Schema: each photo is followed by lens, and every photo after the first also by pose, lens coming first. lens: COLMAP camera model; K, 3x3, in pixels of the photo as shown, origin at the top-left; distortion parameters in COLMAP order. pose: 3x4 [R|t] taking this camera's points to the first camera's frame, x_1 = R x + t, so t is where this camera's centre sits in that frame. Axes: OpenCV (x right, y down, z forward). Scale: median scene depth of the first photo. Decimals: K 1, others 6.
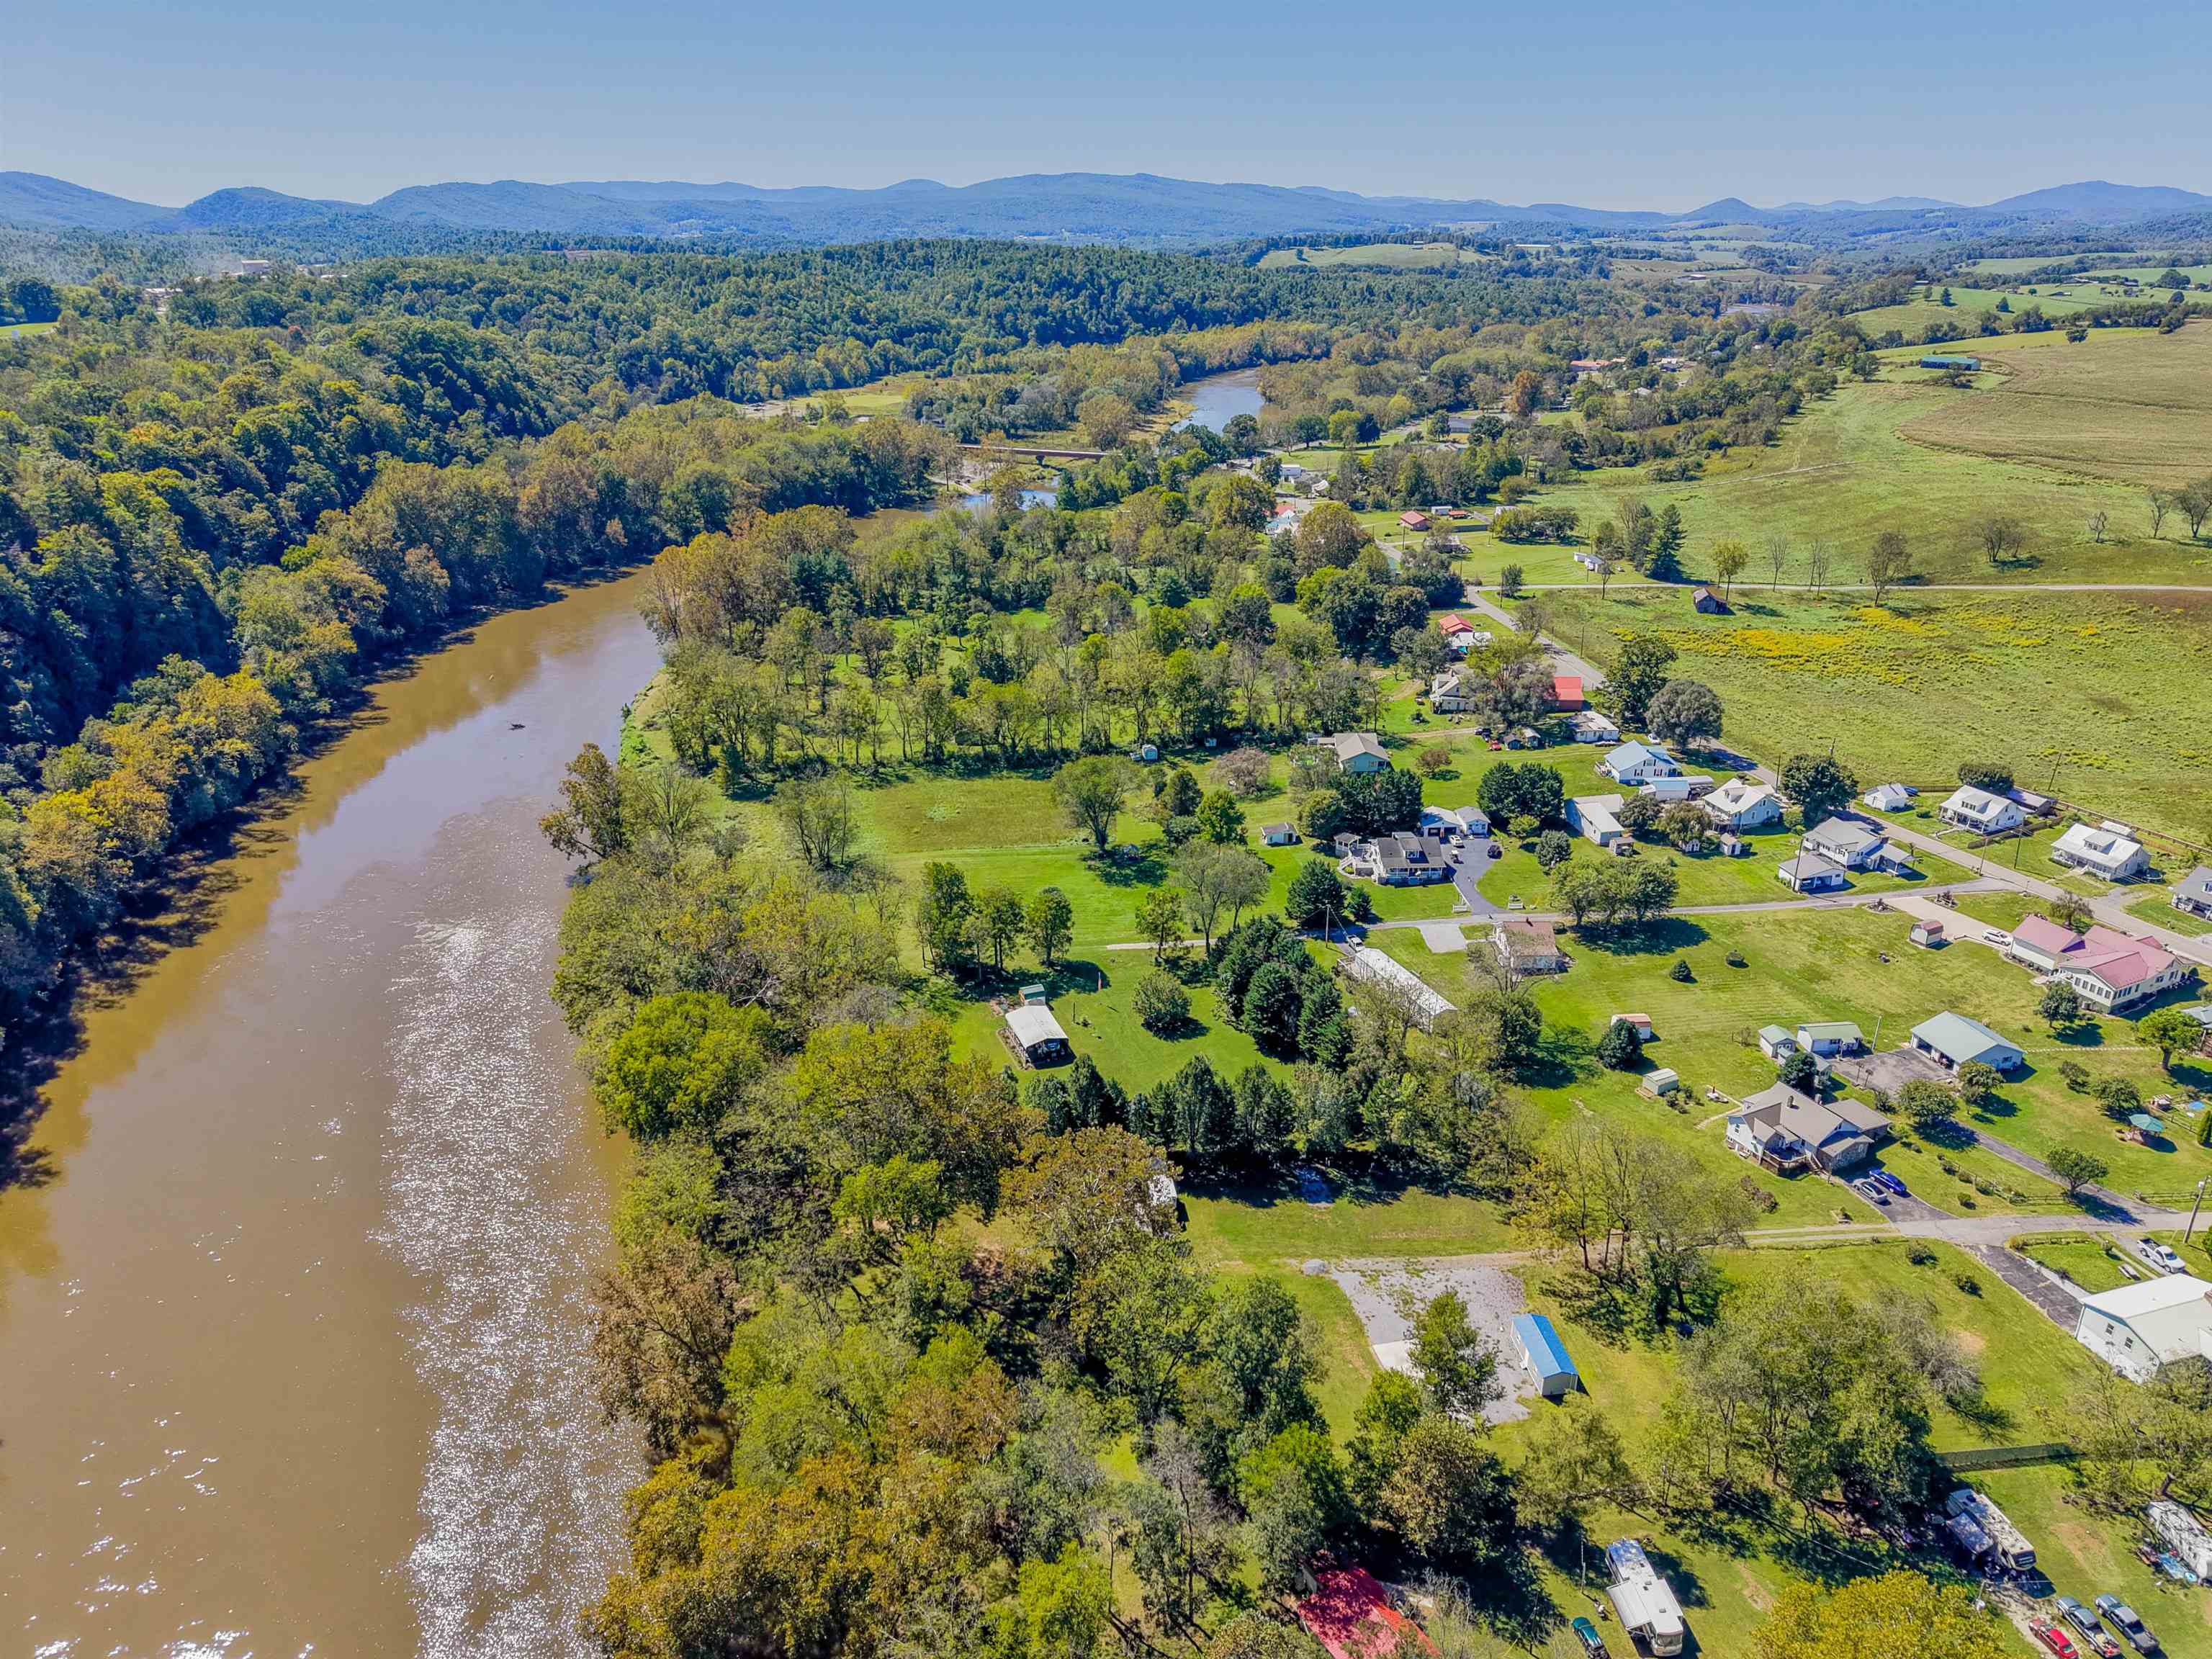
lens RADIAL K [[1484.9, 0, 1109.6], [0, 1484.9, 824.5], [0, 0, 1]] dist [0.023410, -0.024481]
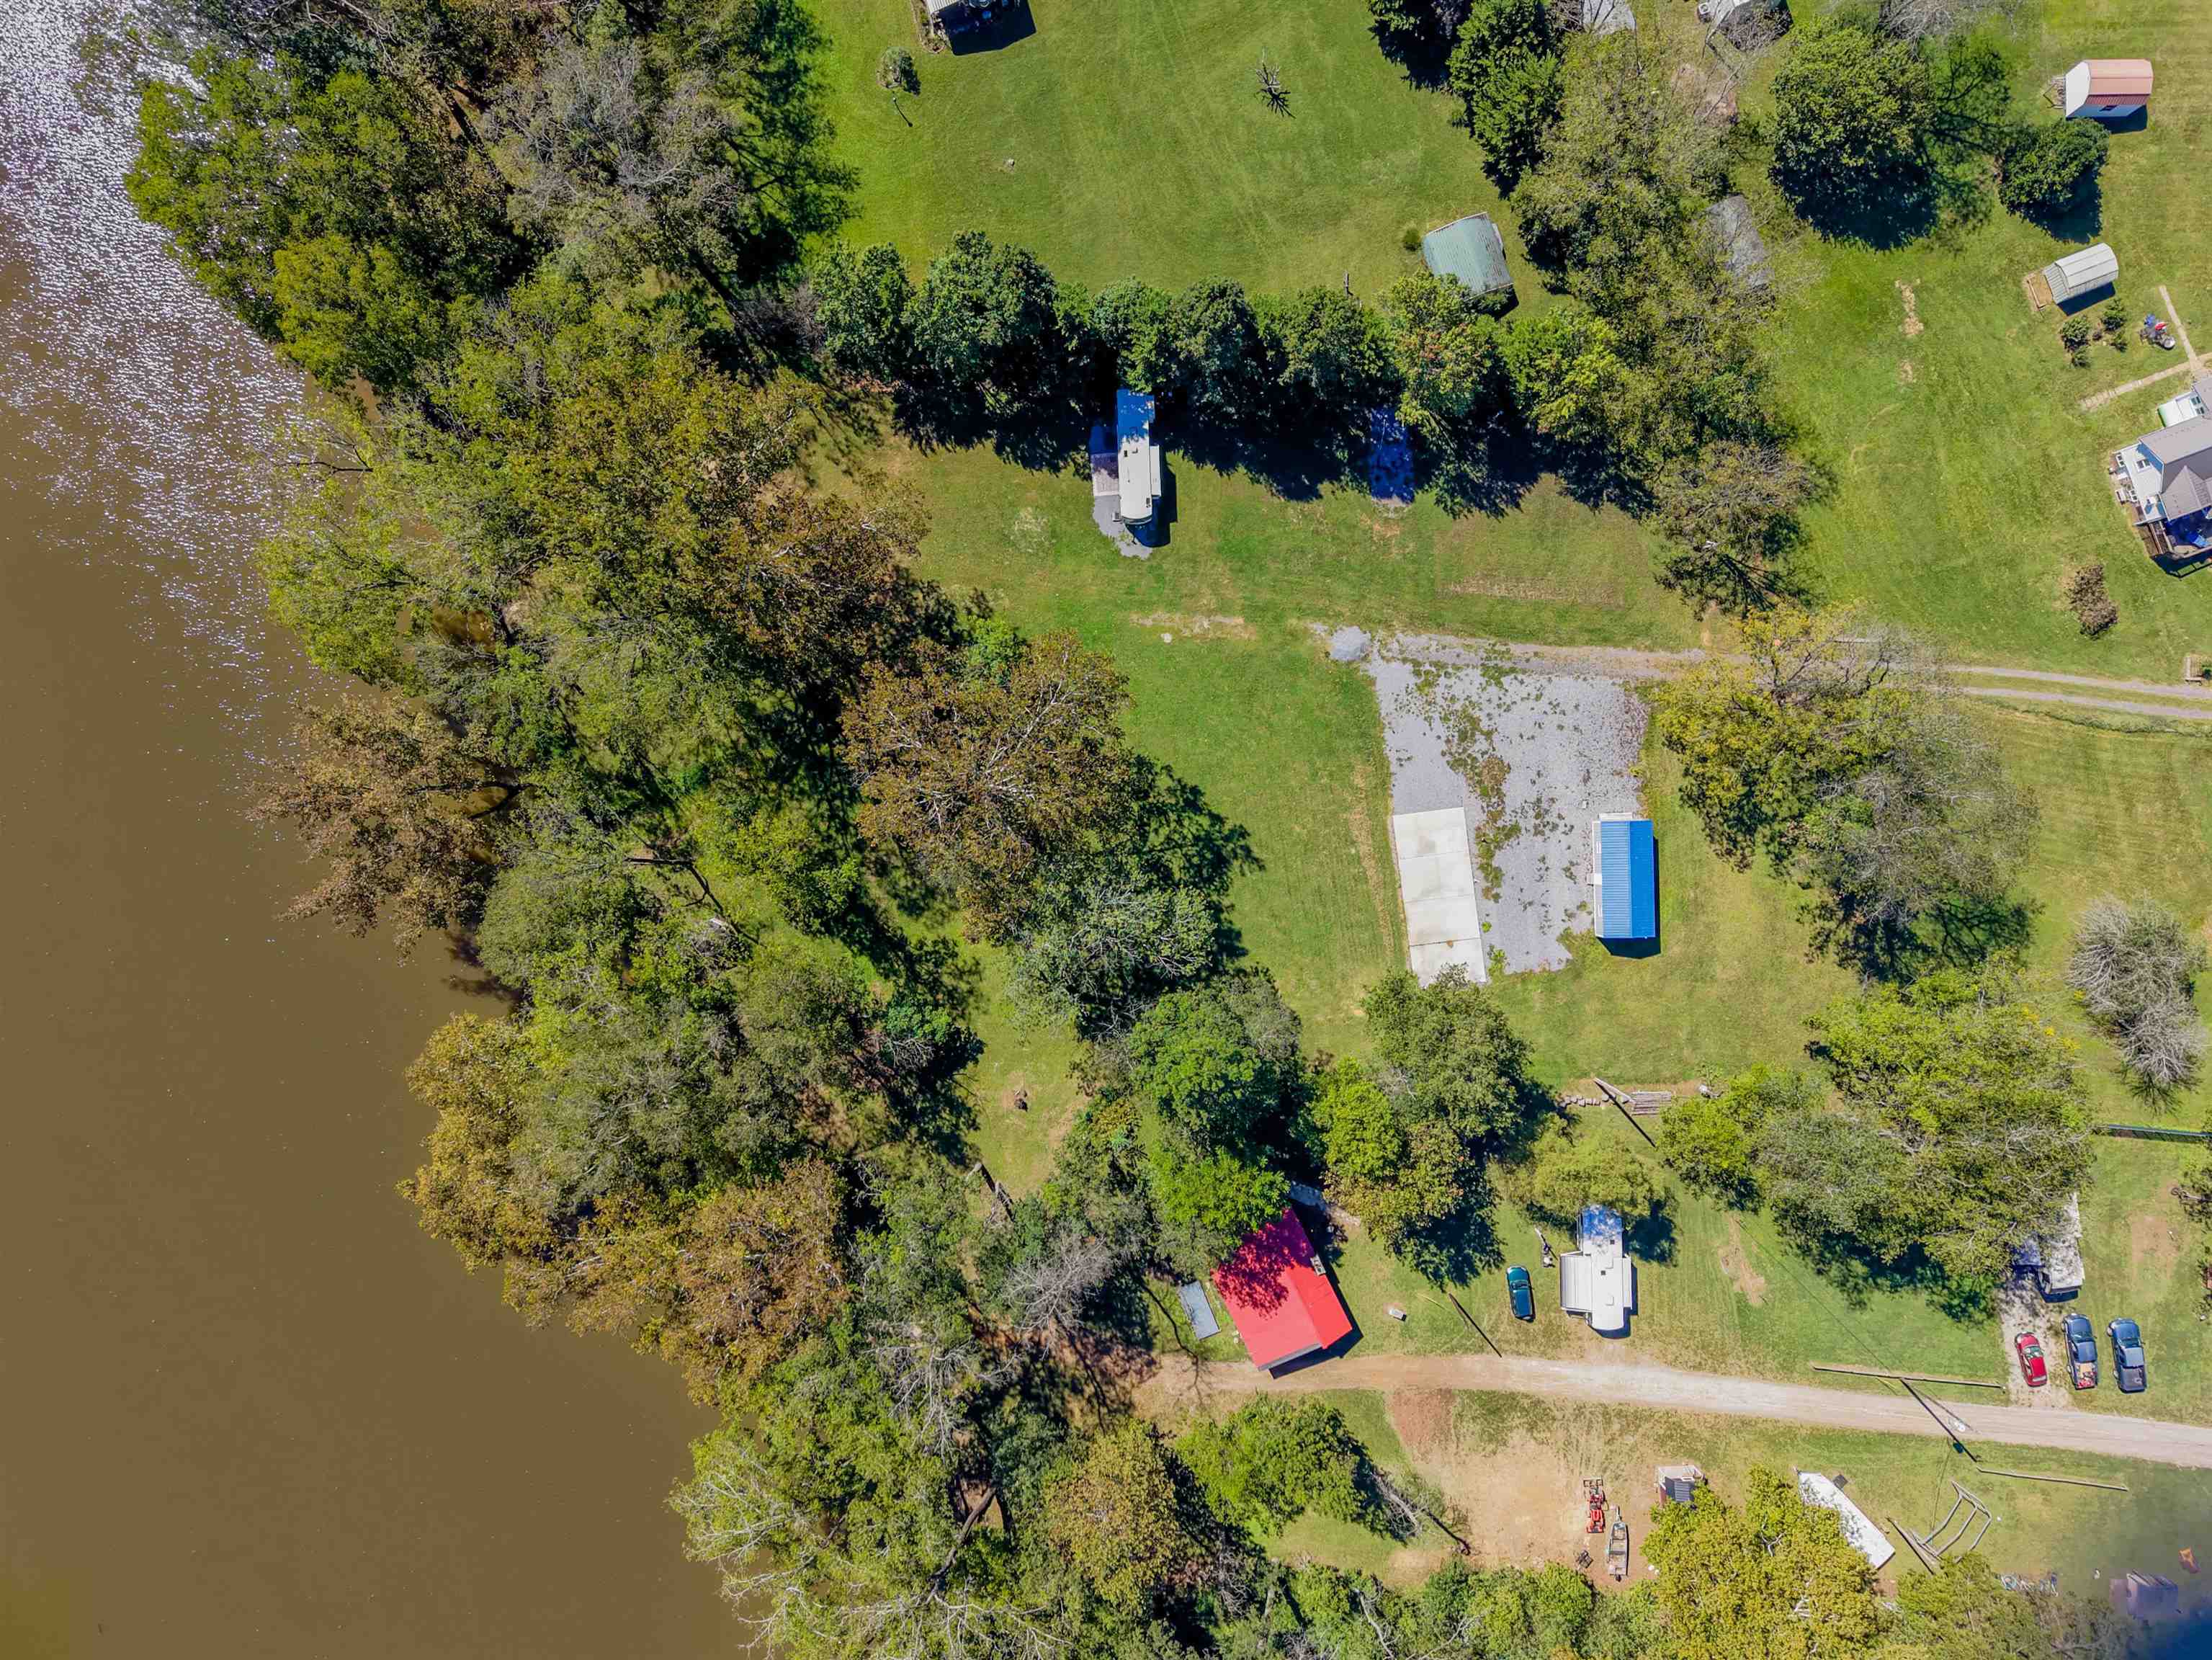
lens RADIAL K [[1485.1, 0, 1096.9], [0, 1485.1, 840.5], [0, 0, 1]] dist [0.023410, -0.024481]
pose [[0.996401, 0.083945, -0.011743, 0.021686], [-0.020414, 0.372120, 0.927960, -0.155567], [0.082267, -0.924381, 0.372494, 0.357930]]
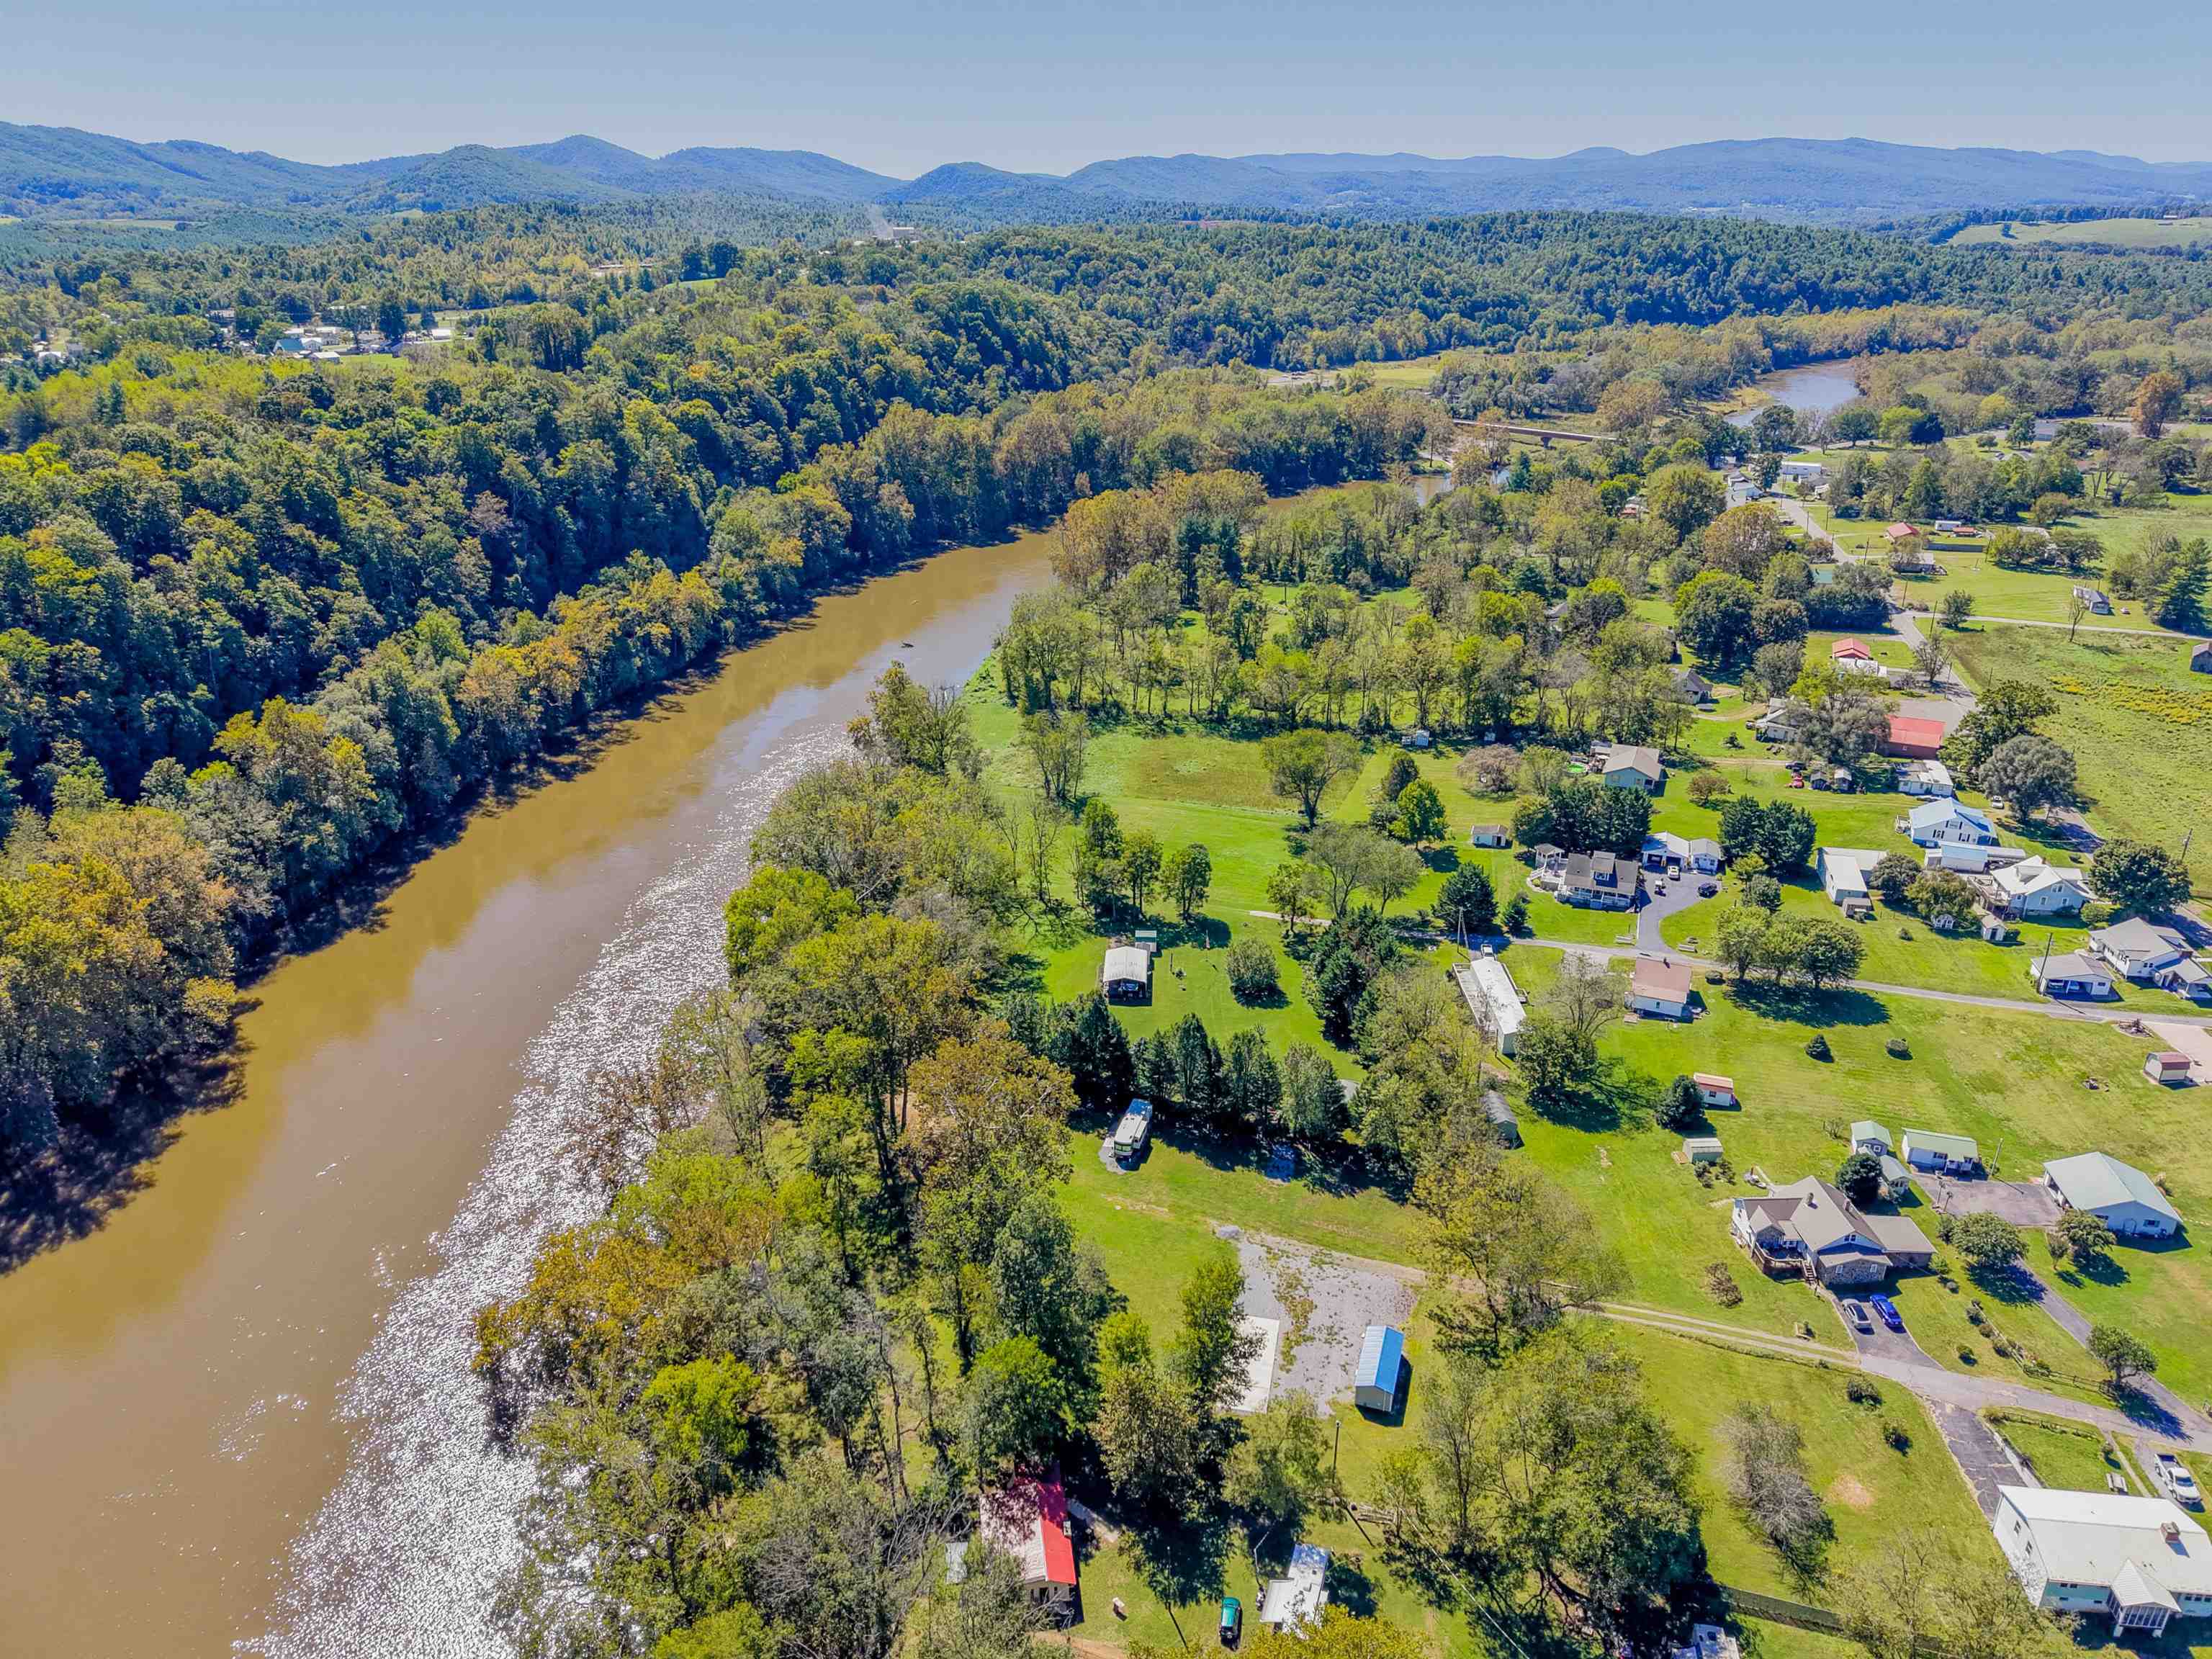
lens RADIAL K [[1484.9, 0, 1111.5], [0, 1484.9, 834.3], [0, 0, 1]] dist [0.023410, -0.024481]
pose [[0.915991, 0.159537, -0.368115, 0.213444], [-0.151369, 0.987152, 0.051164, -0.005654], [0.371549, 0.008856, 0.928371, 0.014290]]
